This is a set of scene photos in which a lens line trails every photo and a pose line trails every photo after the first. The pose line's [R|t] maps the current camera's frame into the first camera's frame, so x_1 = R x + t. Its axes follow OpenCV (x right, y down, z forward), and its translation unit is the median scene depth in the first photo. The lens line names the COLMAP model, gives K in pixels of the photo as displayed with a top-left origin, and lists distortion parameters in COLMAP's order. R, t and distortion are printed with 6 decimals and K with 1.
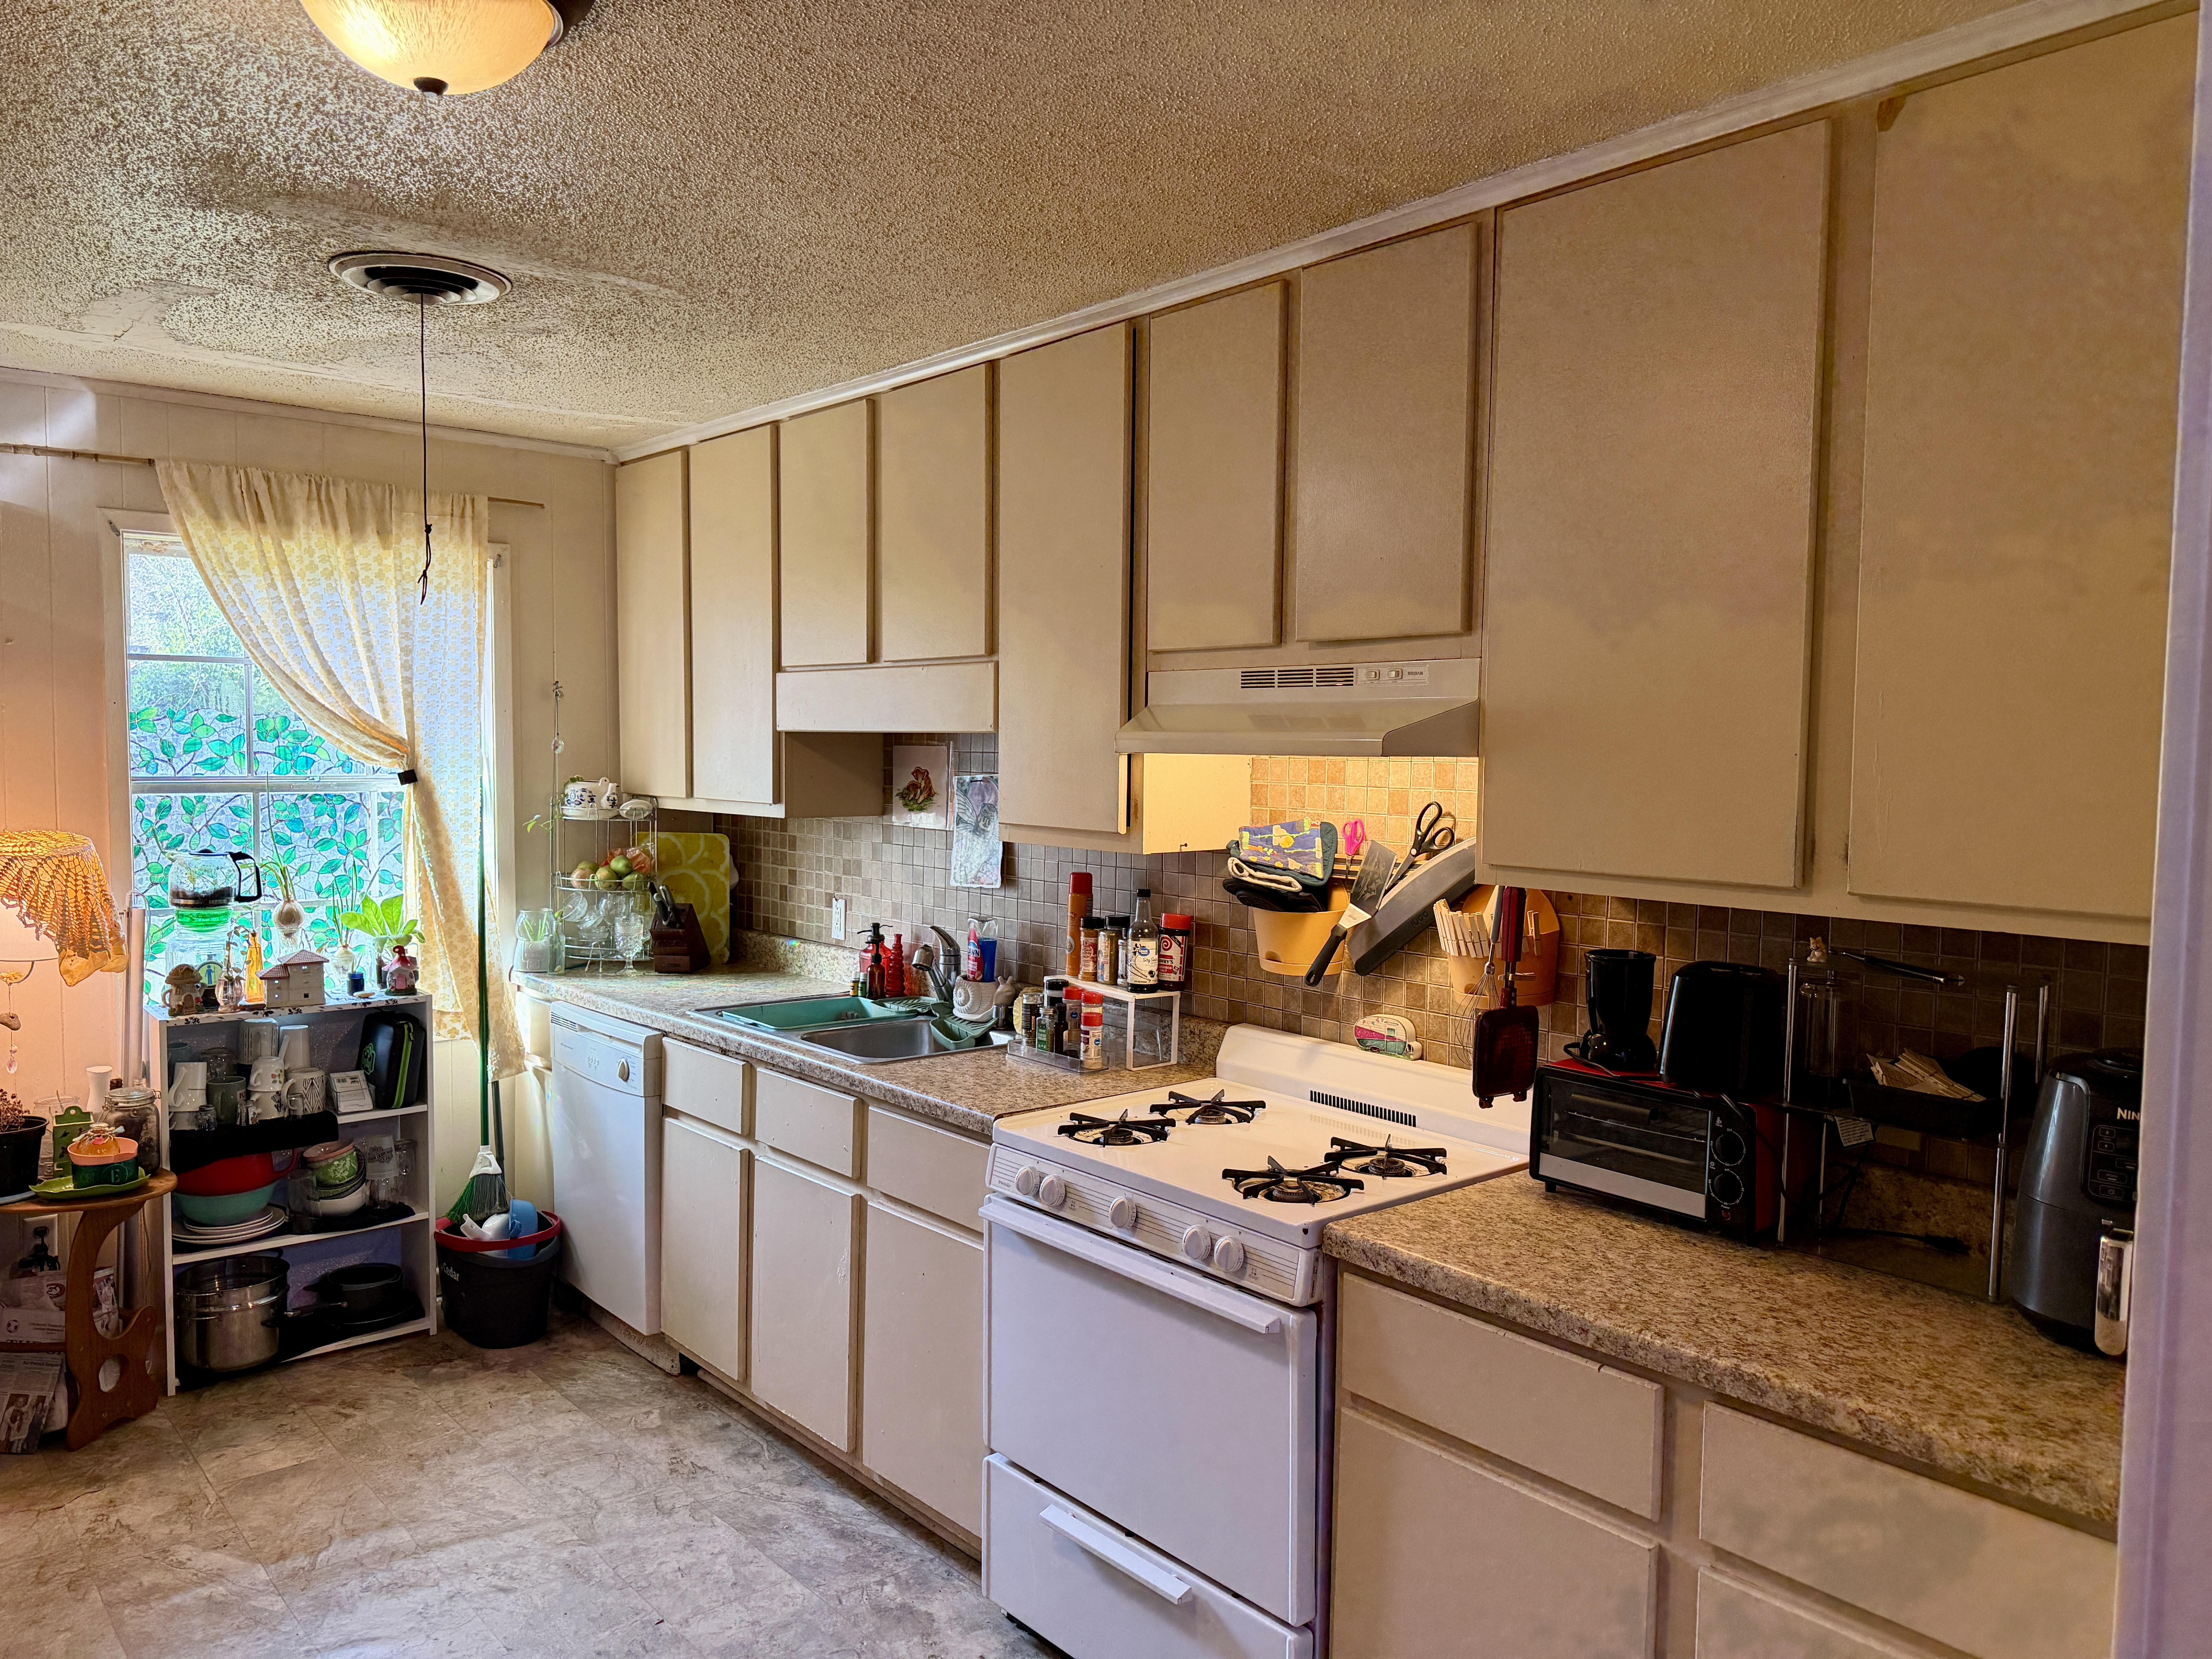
lens RADIAL K [[1545.0, 0, 1109.4], [0, 1545.0, 815.0], [0, 0, 1]] dist [0.002043, -0.018725]
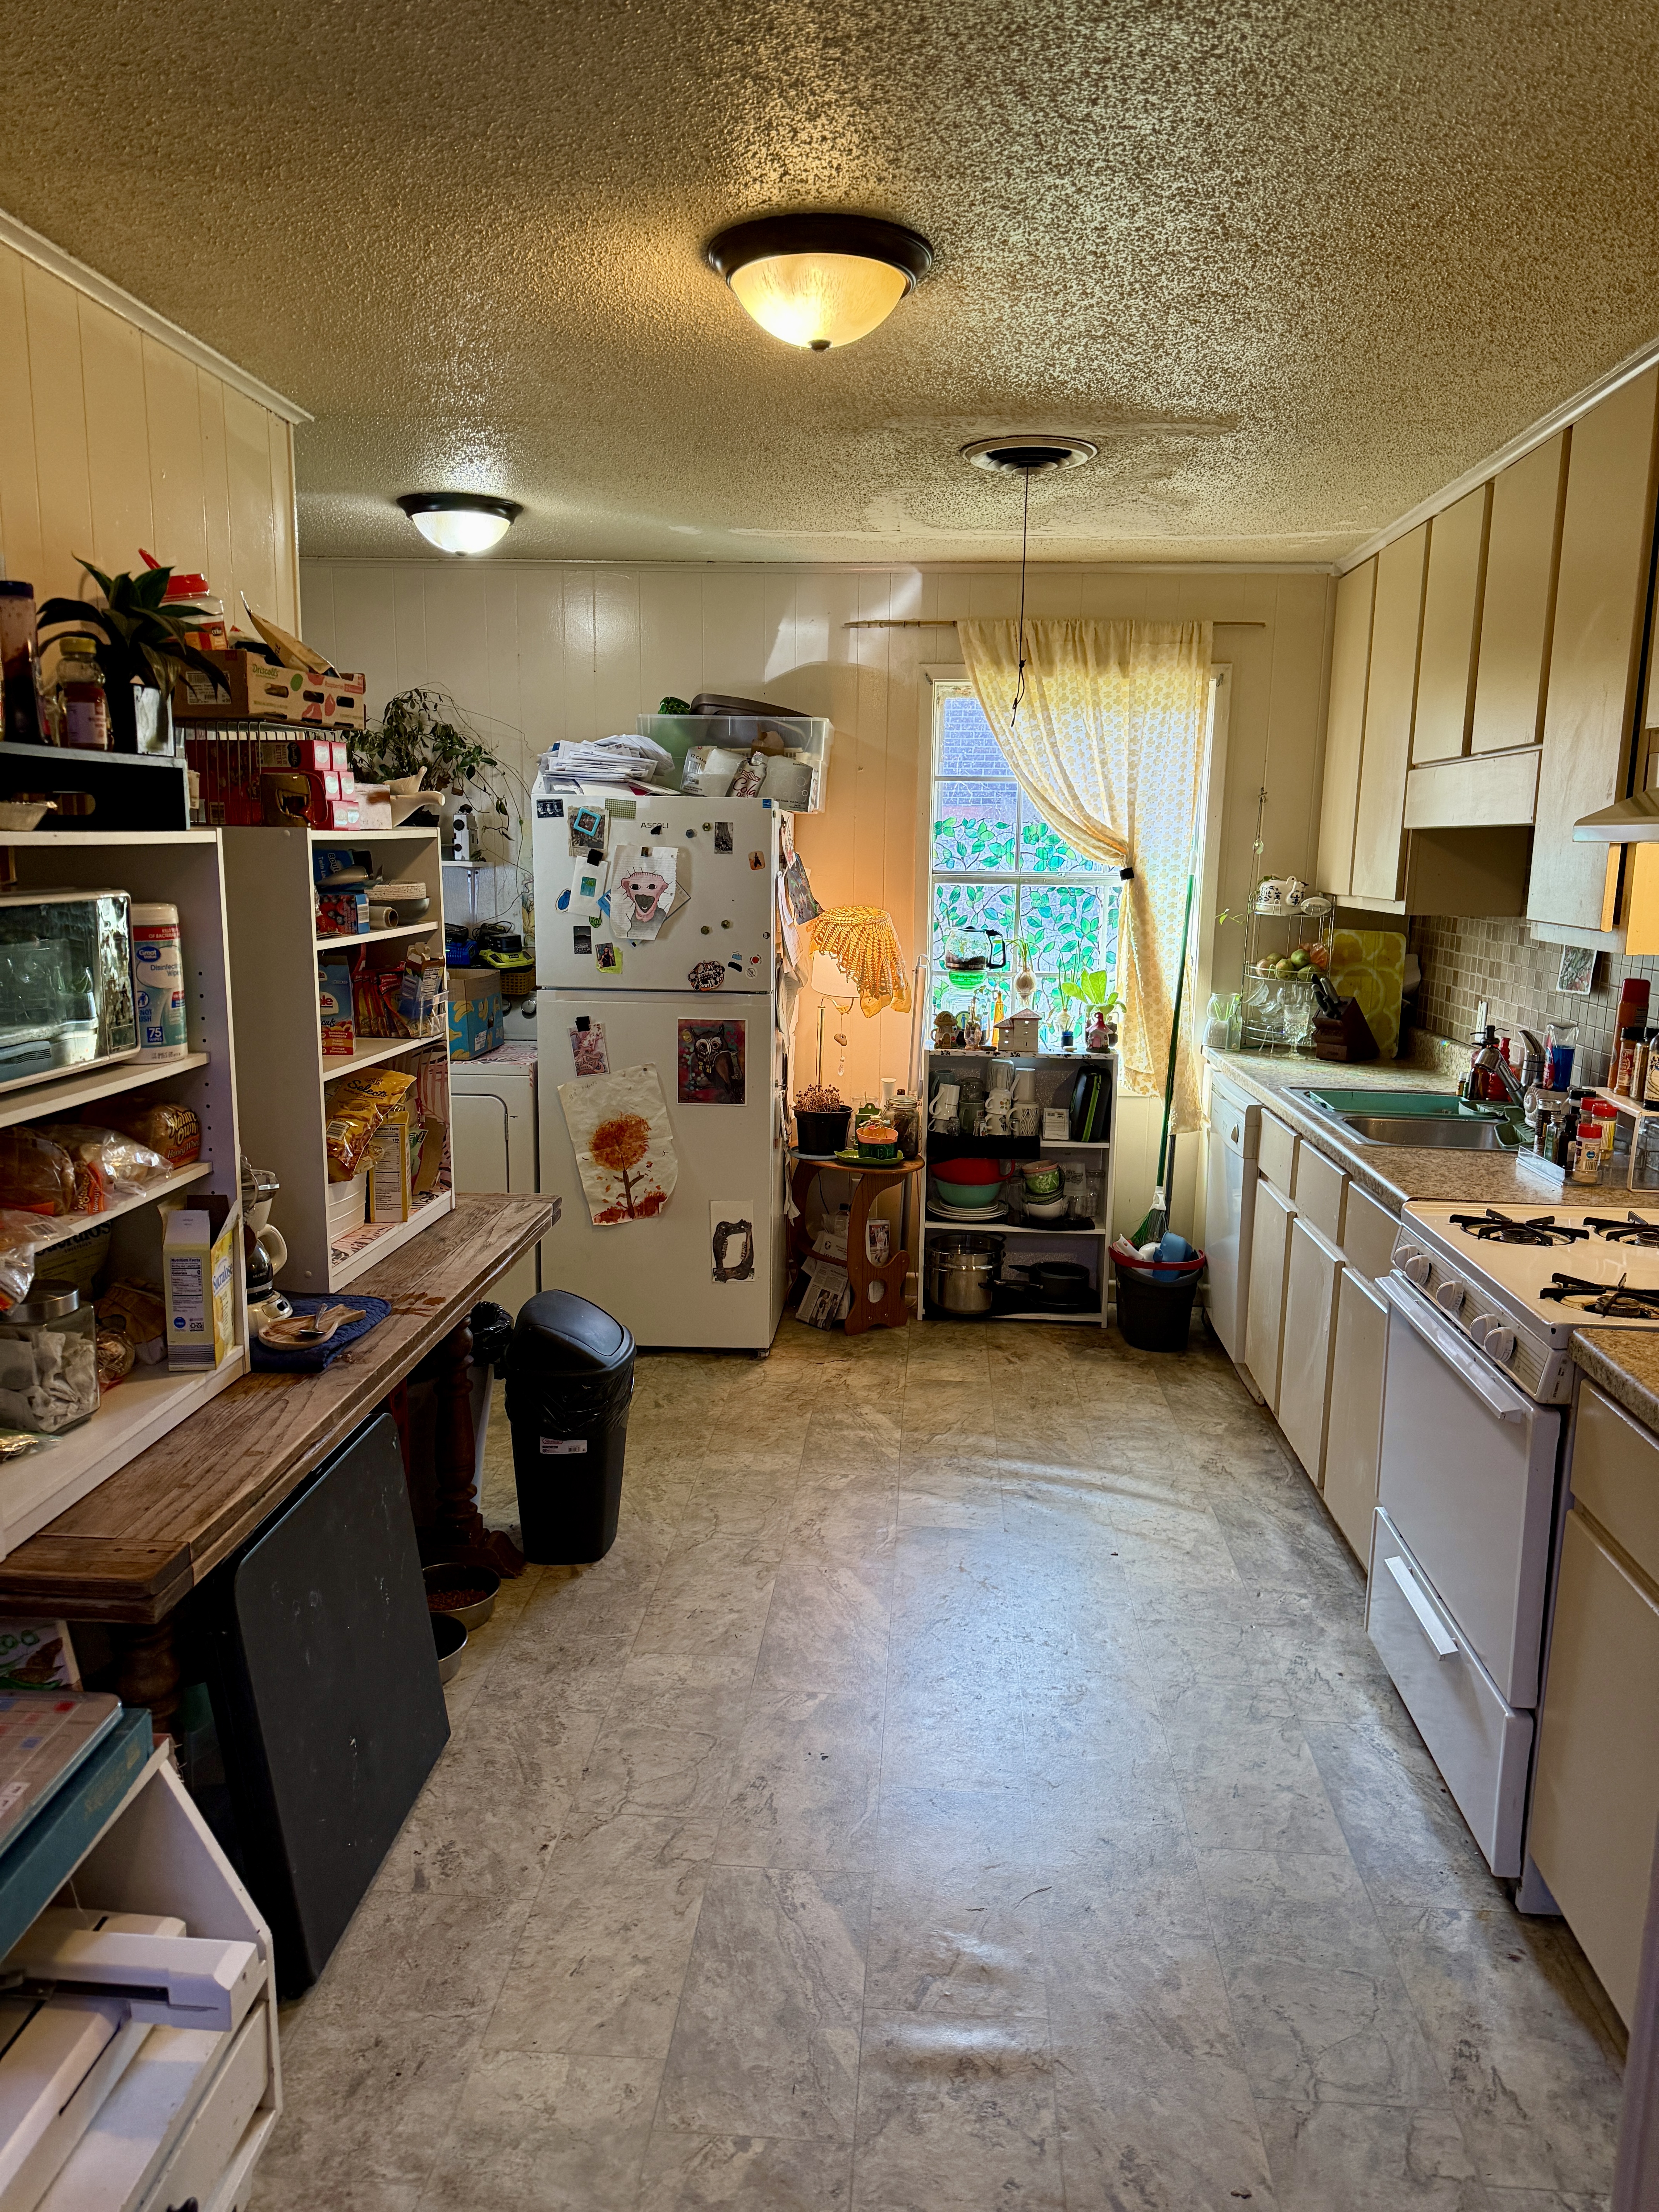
lens RADIAL K [[1522.5, 0, 829.5], [0, 1522.5, 1106.0], [0, 0, 1]] dist [0.140002, -0.216580]
pose [[0.695651, 0.122309, -0.707891, 0.264704], [-0.042506, 0.990681, 0.129399, 0.010211], [0.717121, -0.059927, 0.694367, -0.003572]]
